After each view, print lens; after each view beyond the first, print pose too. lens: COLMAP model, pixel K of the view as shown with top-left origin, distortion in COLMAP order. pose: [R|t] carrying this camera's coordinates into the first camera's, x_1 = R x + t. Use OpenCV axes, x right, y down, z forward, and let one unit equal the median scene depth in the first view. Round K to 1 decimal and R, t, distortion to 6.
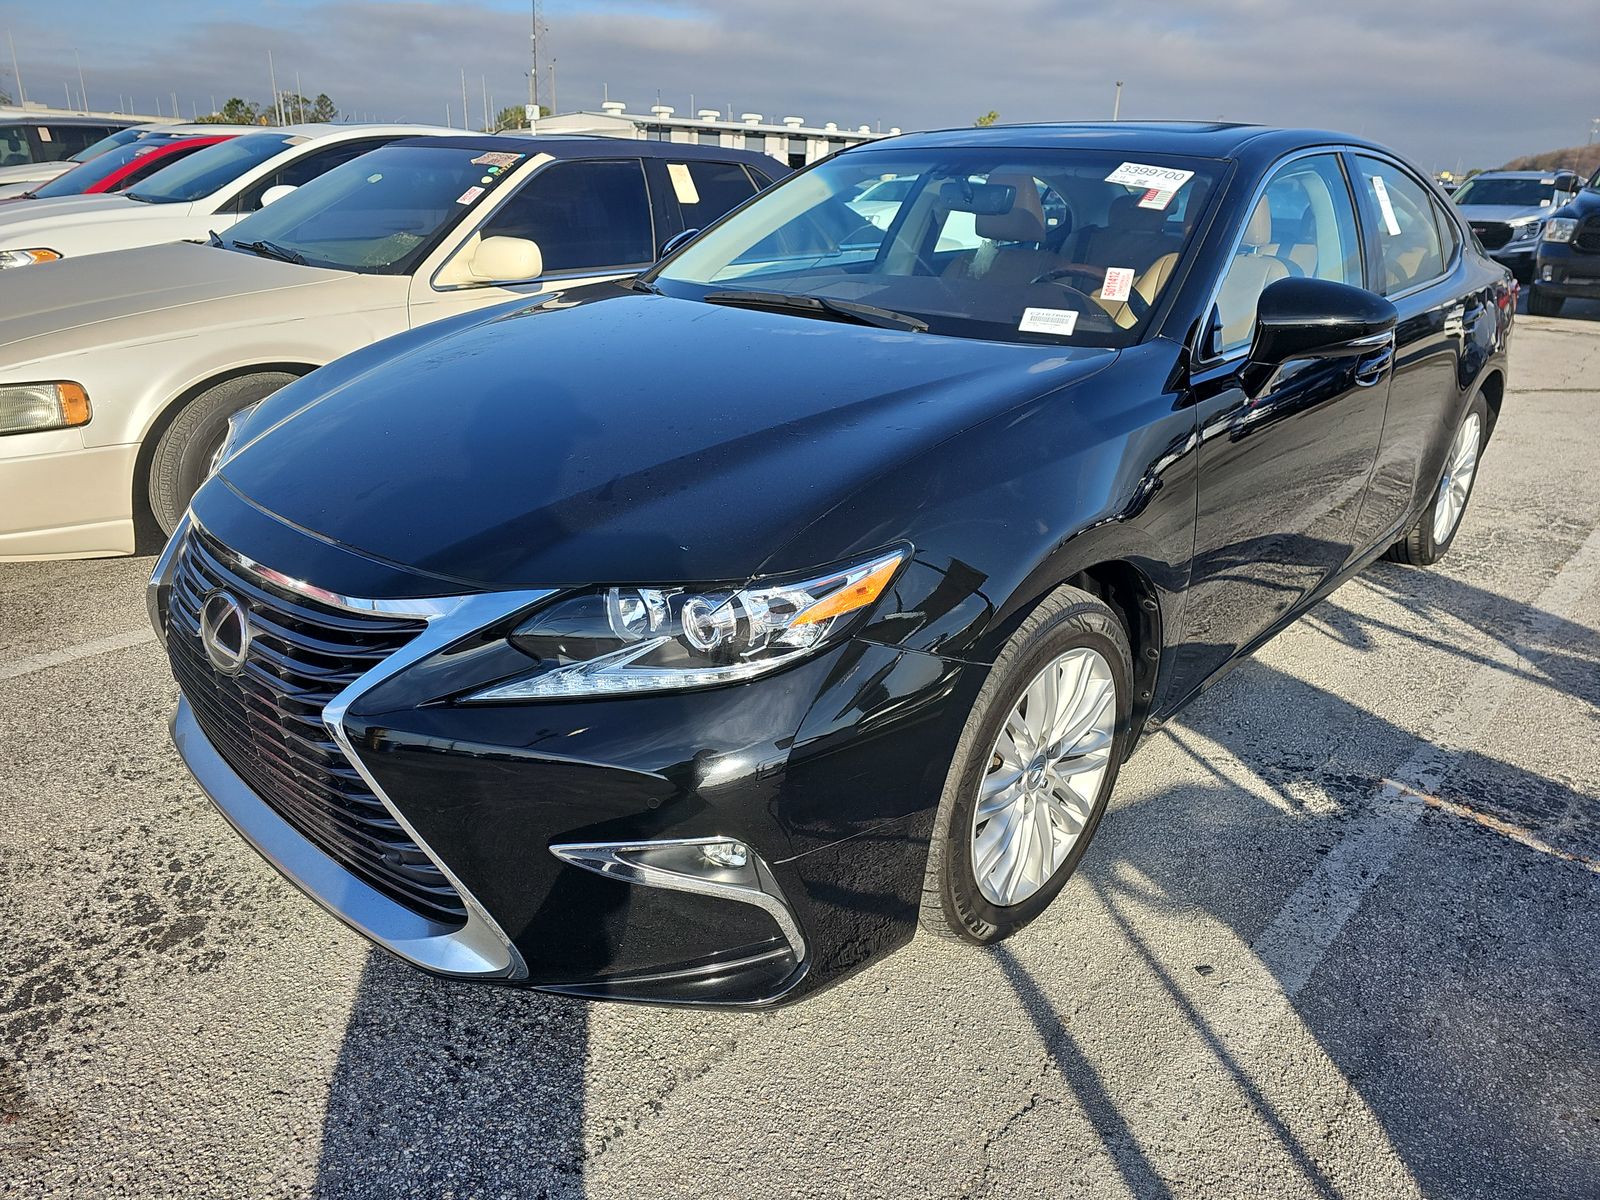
lens RADIAL K [[1067.7, 0, 800.0], [0, 1067.7, 600.0], [0, 0, 1]] dist [0.054486, -0.054824]
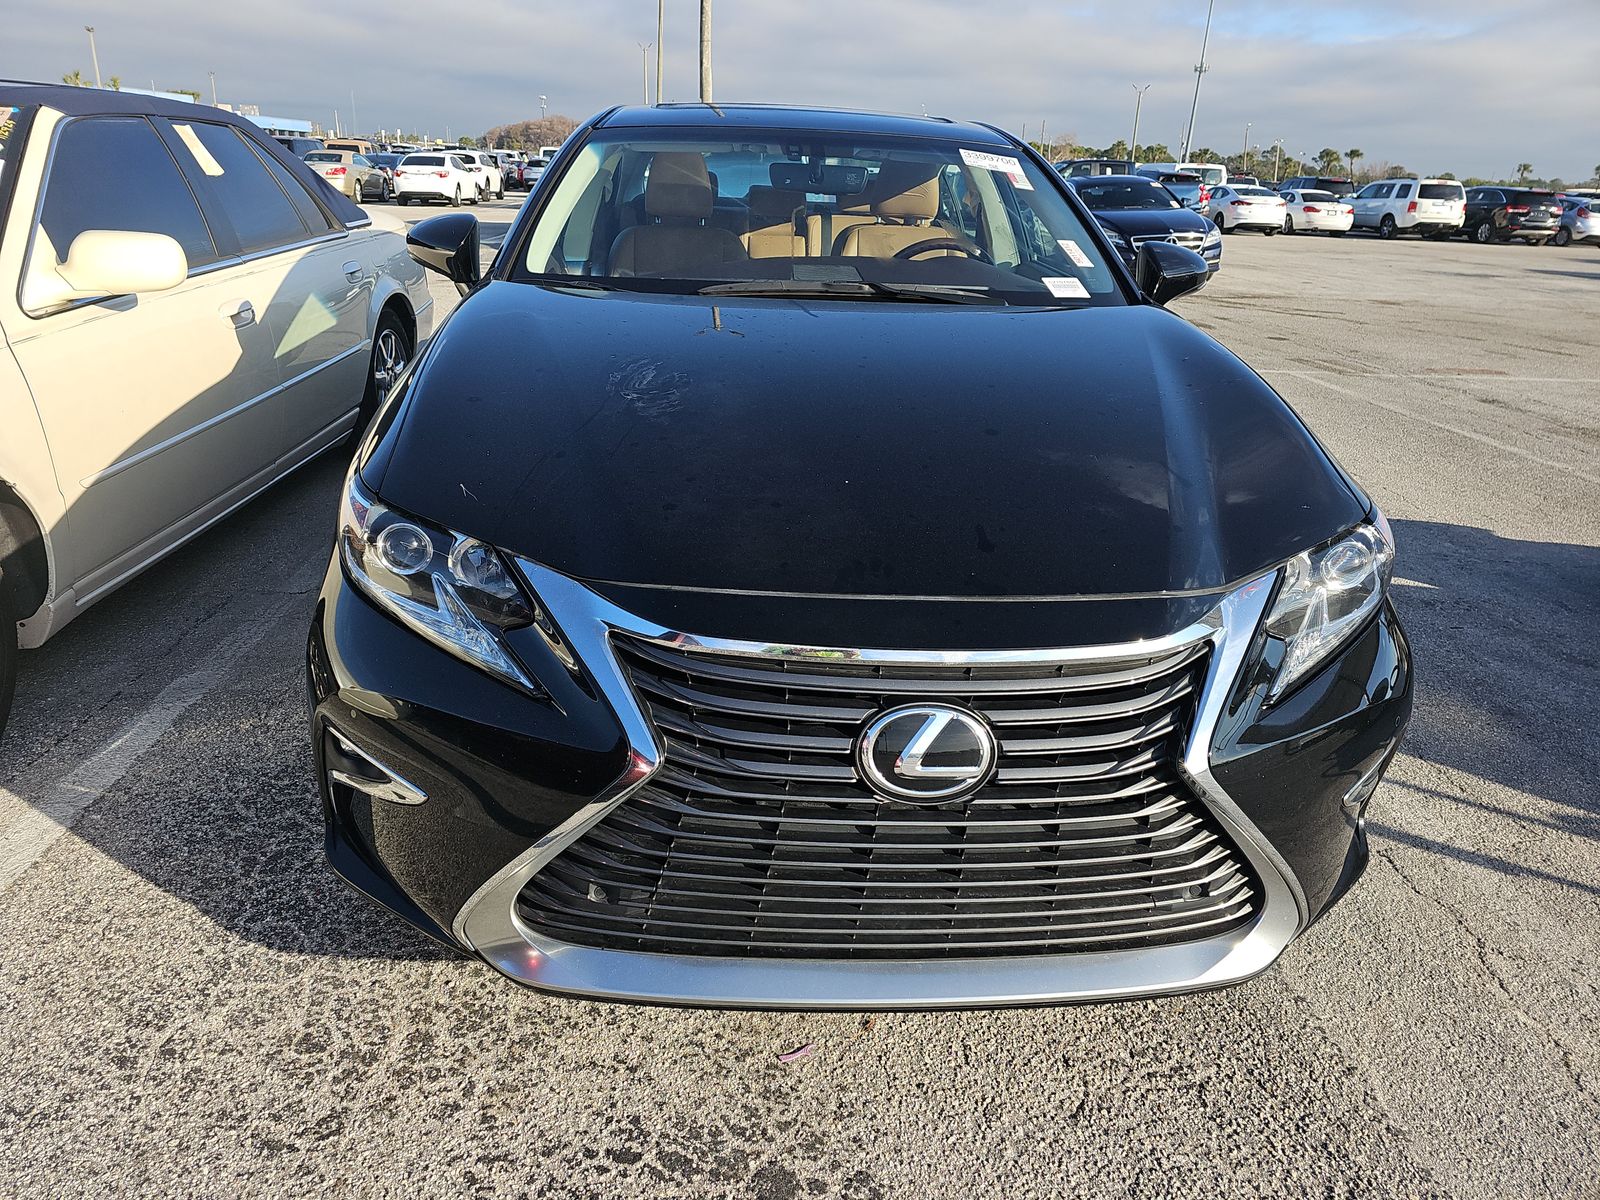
lens RADIAL K [[1051.1, 0, 800.0], [0, 1051.1, 600.0], [0, 0, 1]] dist [0.077536, -0.080267]
pose [[0.685429, -0.272513, 0.675221, -0.904821], [0.248804, 0.959163, 0.134544, -0.171488], [-0.684313, 0.075777, 0.725241, 0.409113]]
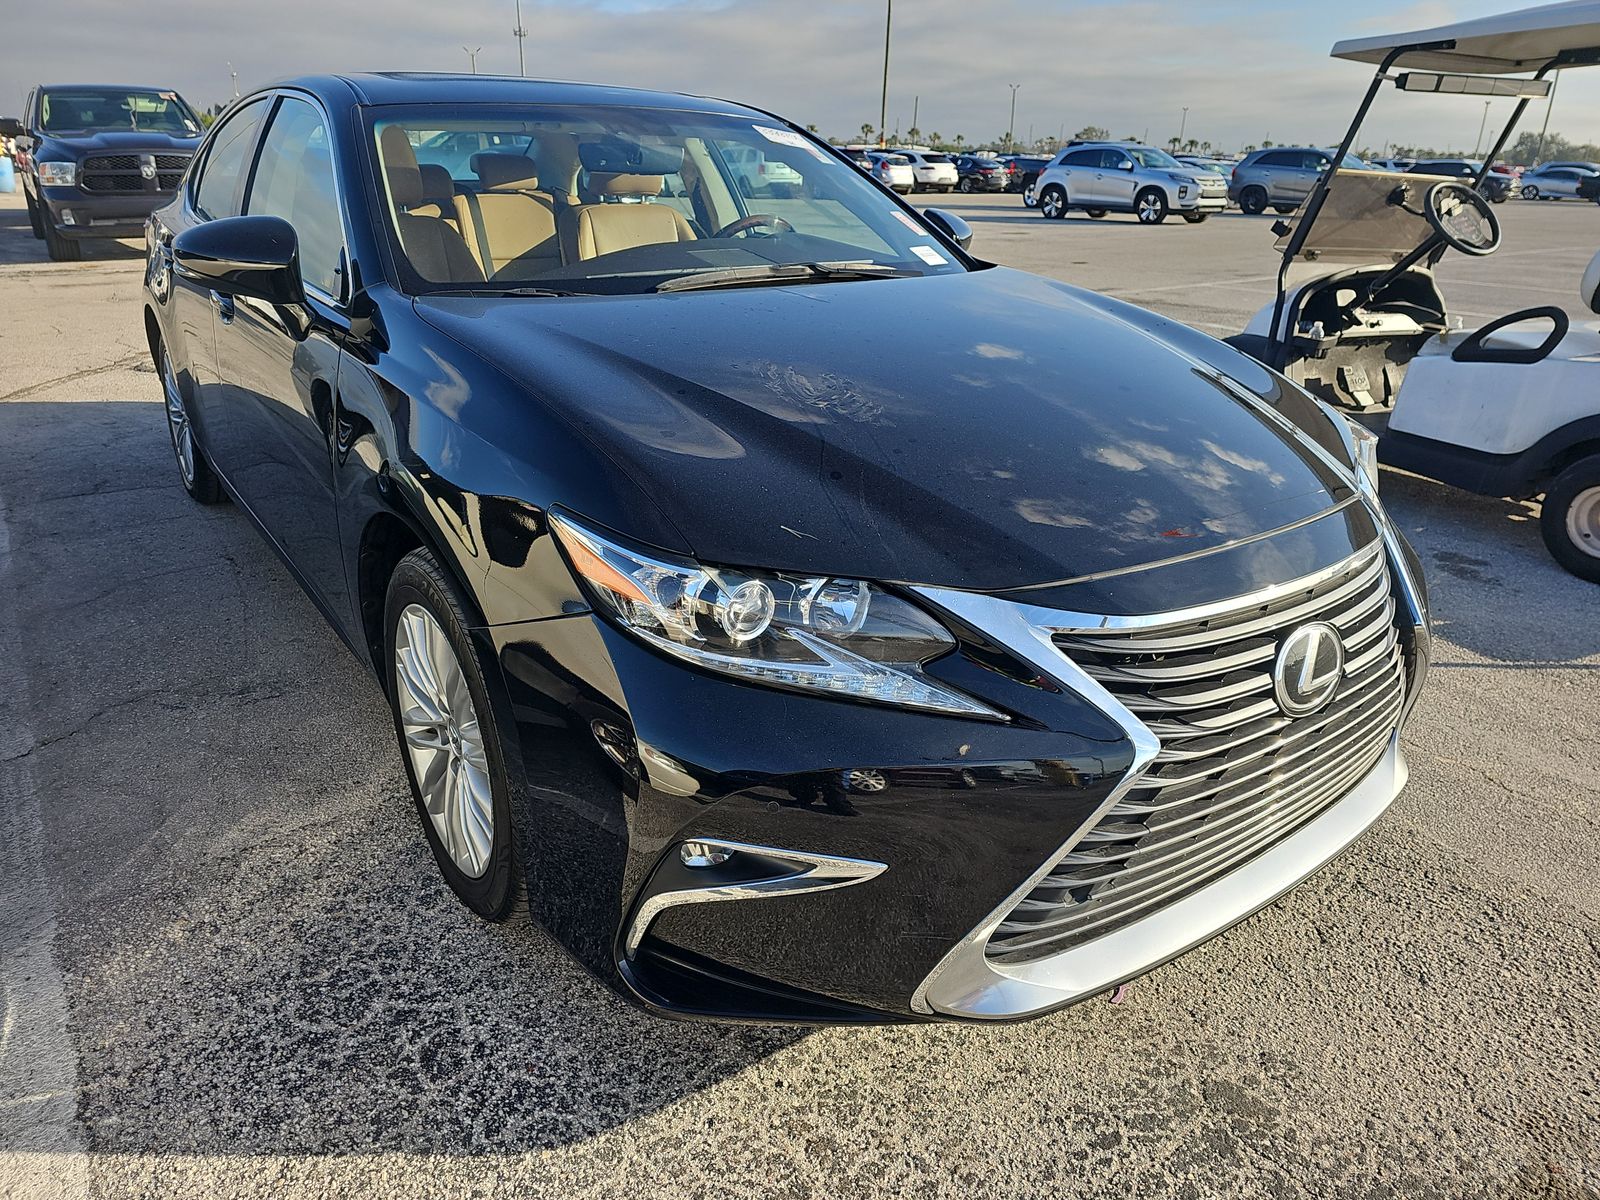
lens RADIAL K [[1056.3, 0, 819.9], [0, 1056.3, 591.0], [0, 0, 1]] dist [0.058648, -0.054936]
pose [[0.183902, -0.390833, 0.901903, -1.150014], [0.347588, 0.884126, 0.312255, -0.372212], [-0.919436, 0.256067, 0.298441, 0.907644]]
